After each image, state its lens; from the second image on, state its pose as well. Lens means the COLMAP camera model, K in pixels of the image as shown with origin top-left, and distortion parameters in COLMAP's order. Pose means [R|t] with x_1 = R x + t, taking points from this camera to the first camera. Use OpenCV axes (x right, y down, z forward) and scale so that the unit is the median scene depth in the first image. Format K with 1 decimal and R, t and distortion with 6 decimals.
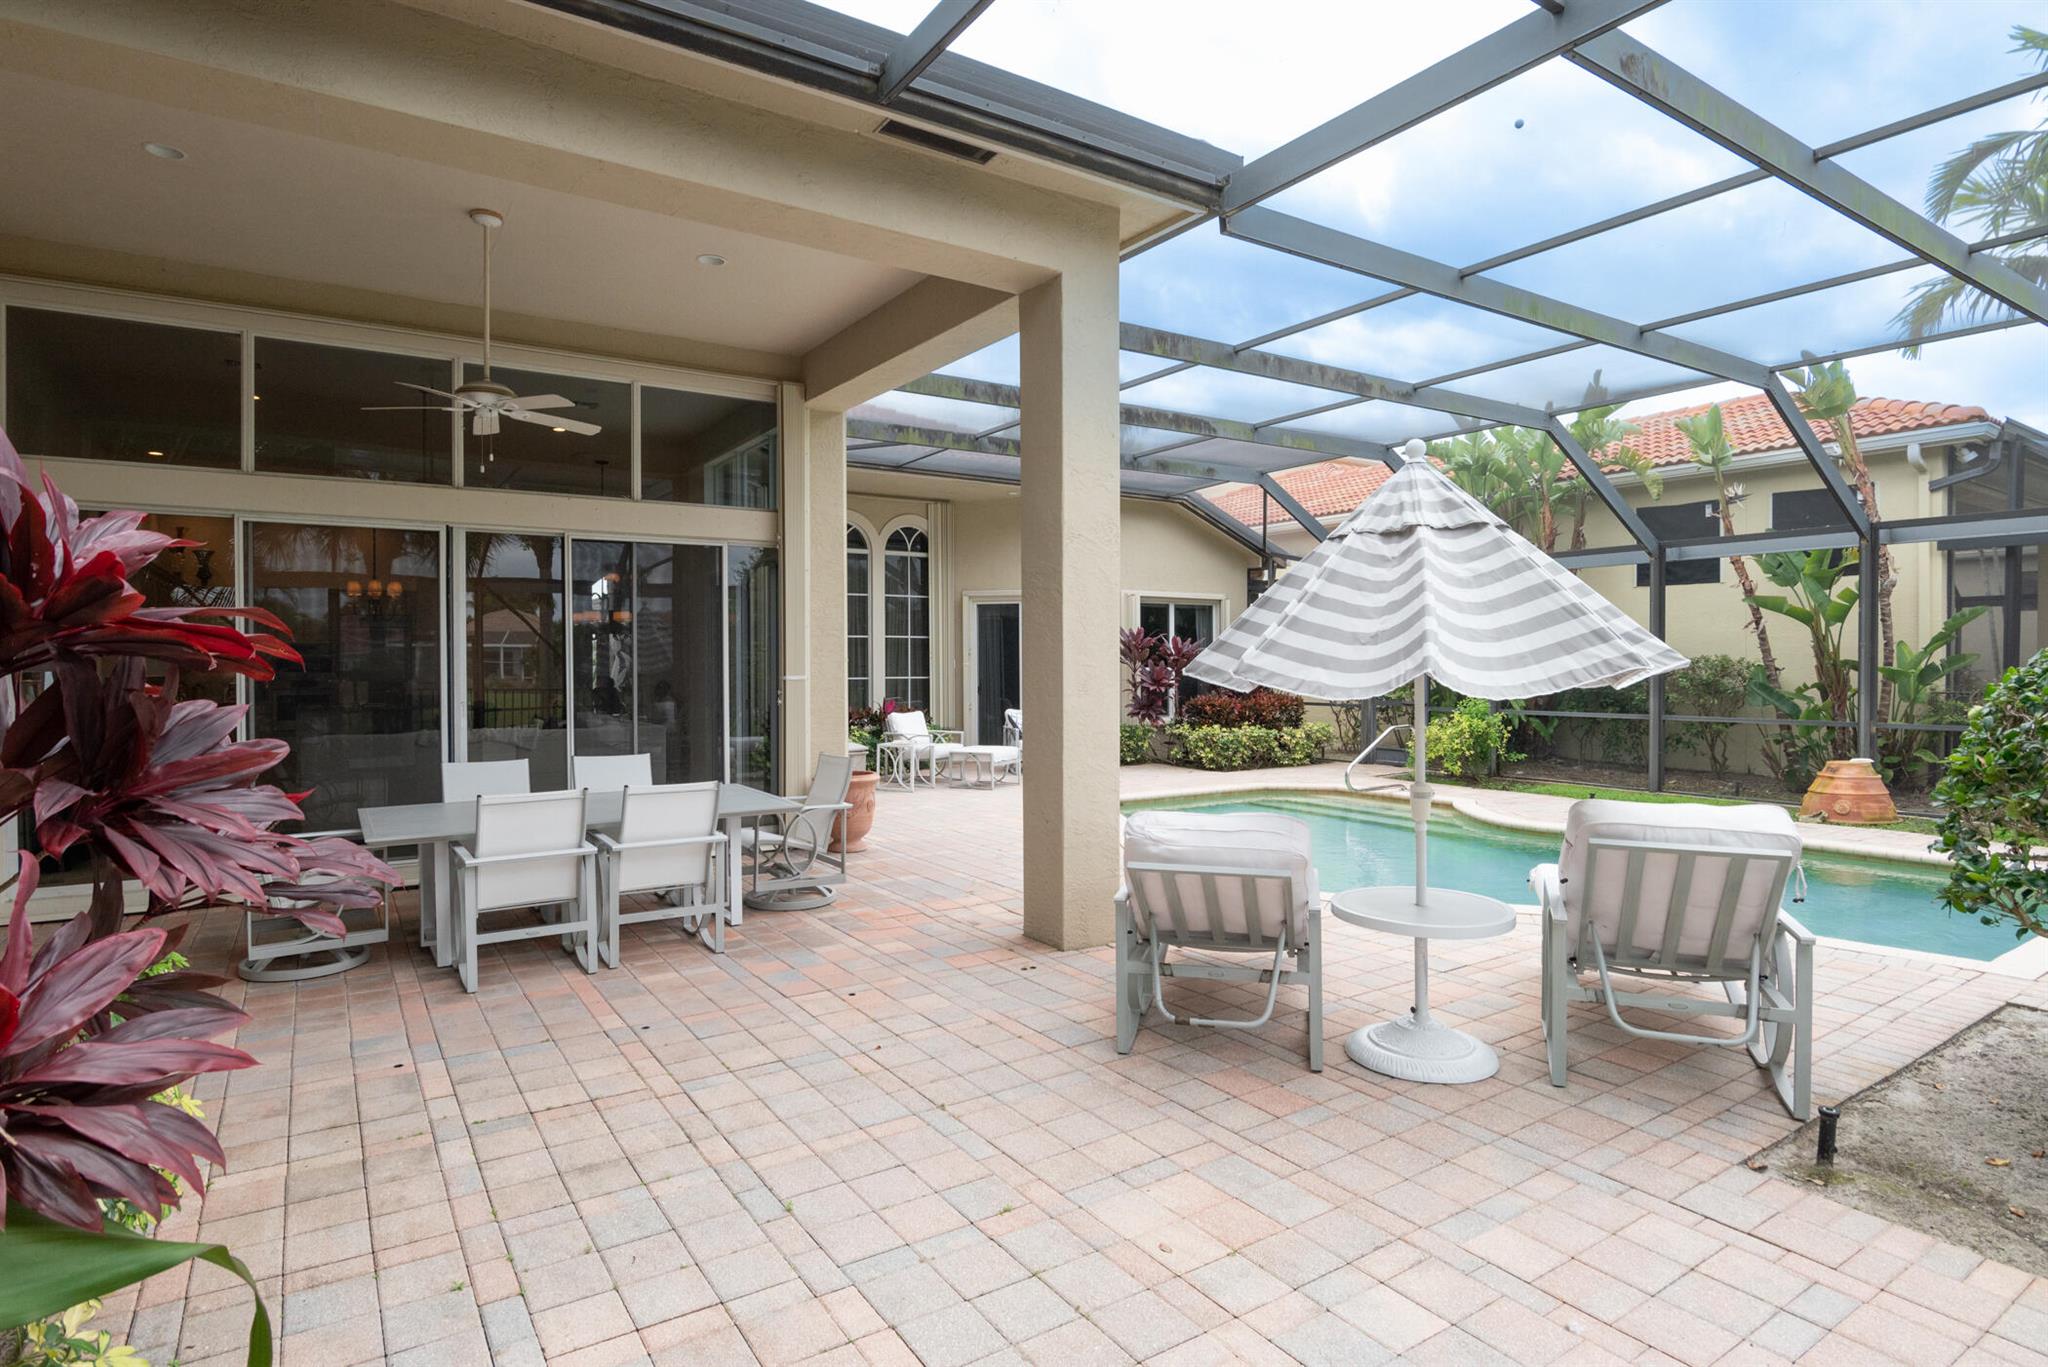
lens RADIAL K [[1033.5, 0, 1029.6], [0, 1033.5, 672.3], [0, 0, 1]] dist [-0.016643, -0.000399]
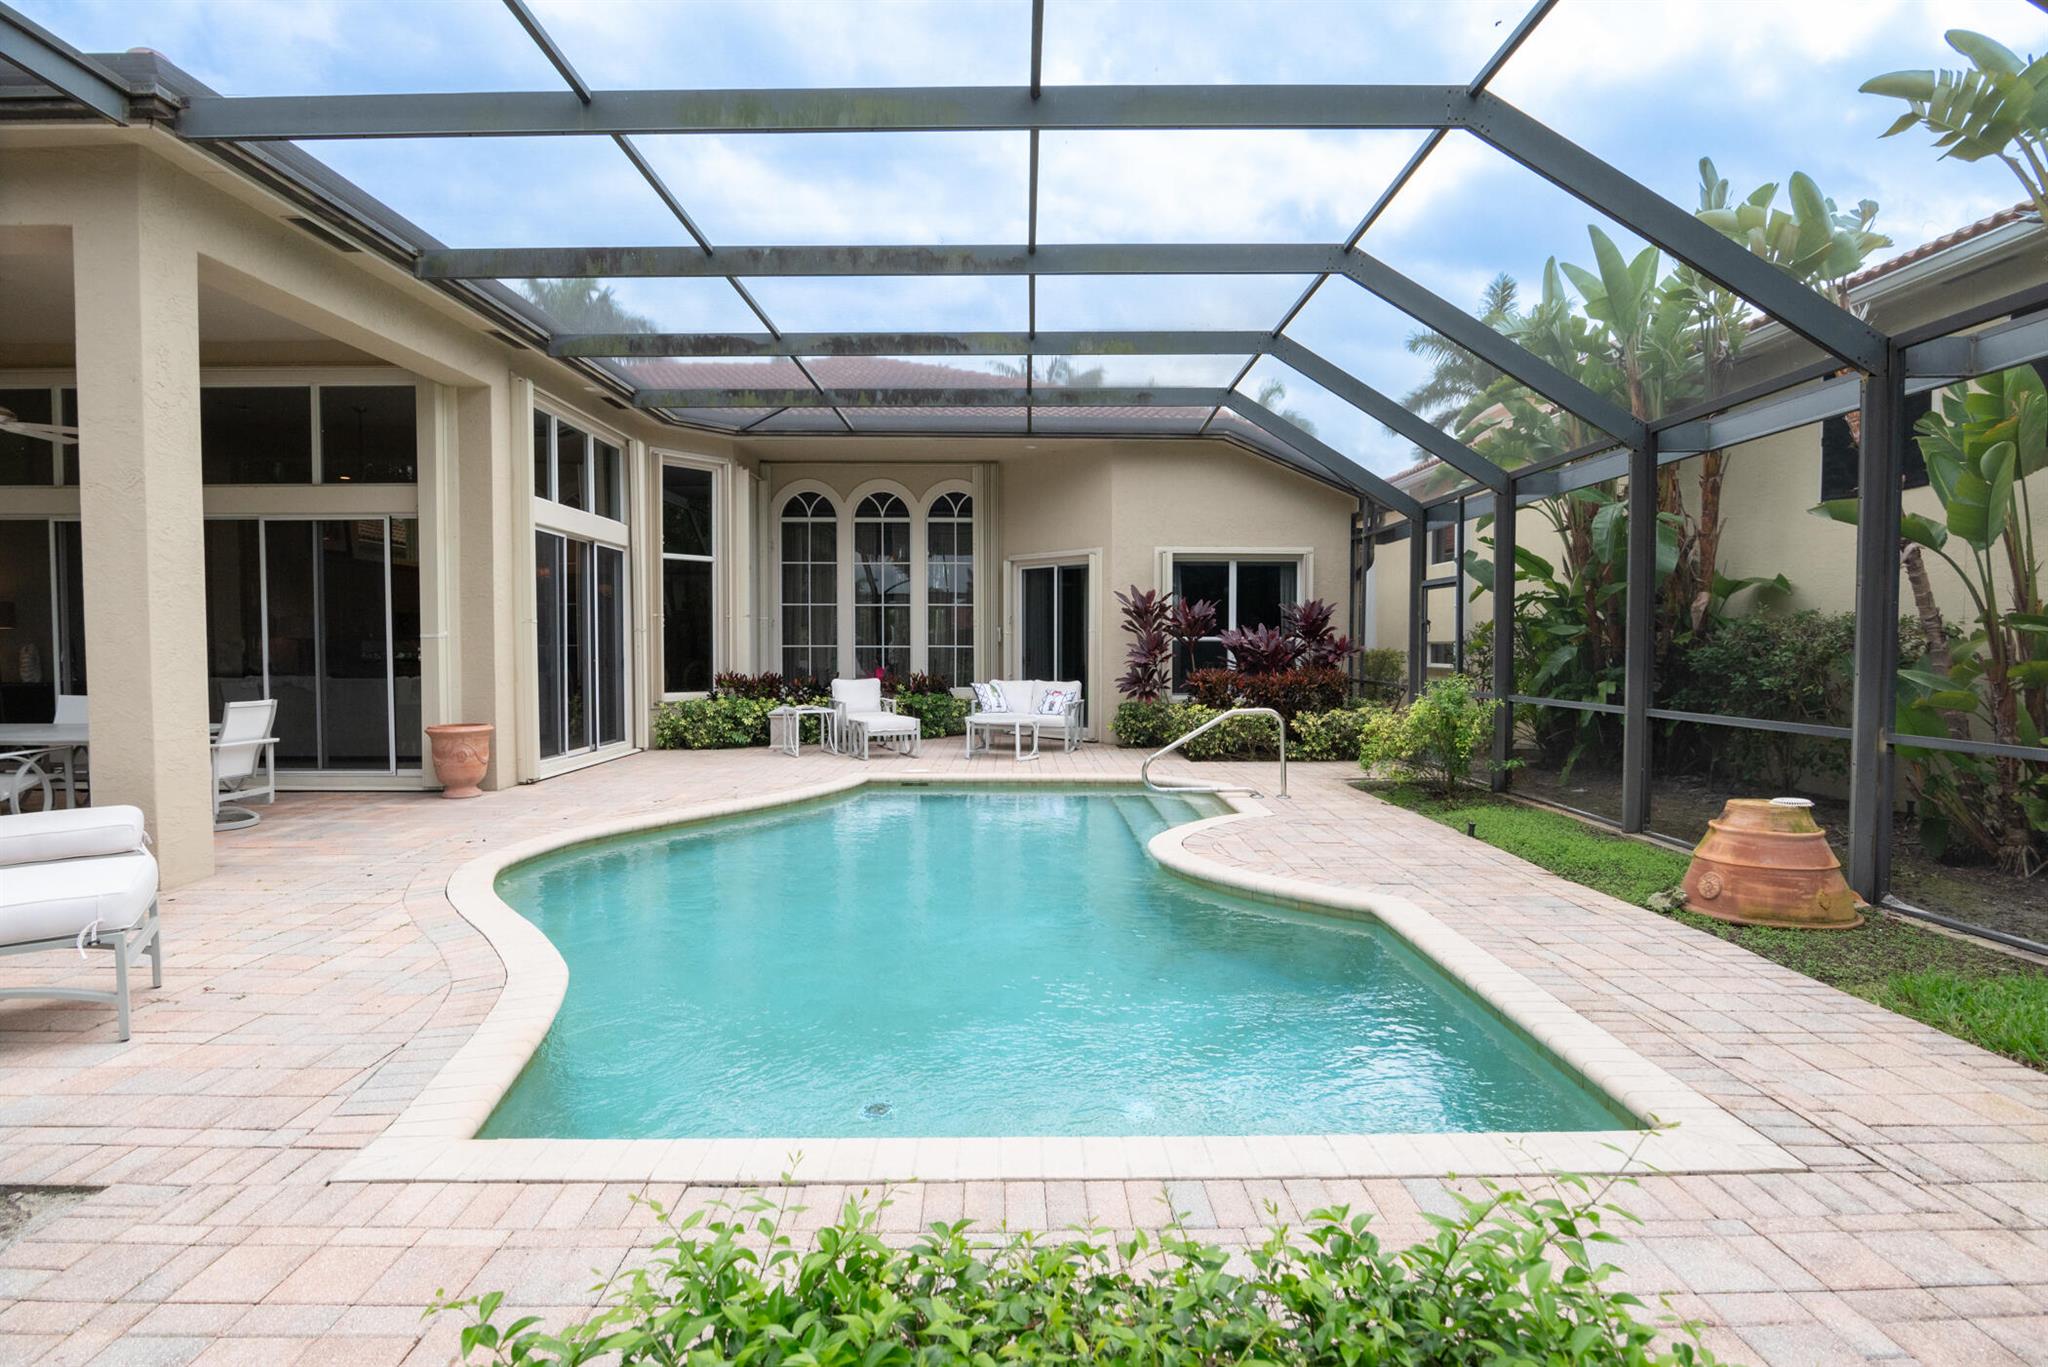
lens RADIAL K [[1033.5, 0, 1029.0], [0, 1033.5, 682.2], [0, 0, 1]] dist [-0.016643, -0.000399]
pose [[0.837579, 0.024125, -0.545783, 0.647799], [-0.010373, 0.999547, 0.028264, 0.013066], [0.546218, -0.018012, 0.837450, 0.303668]]
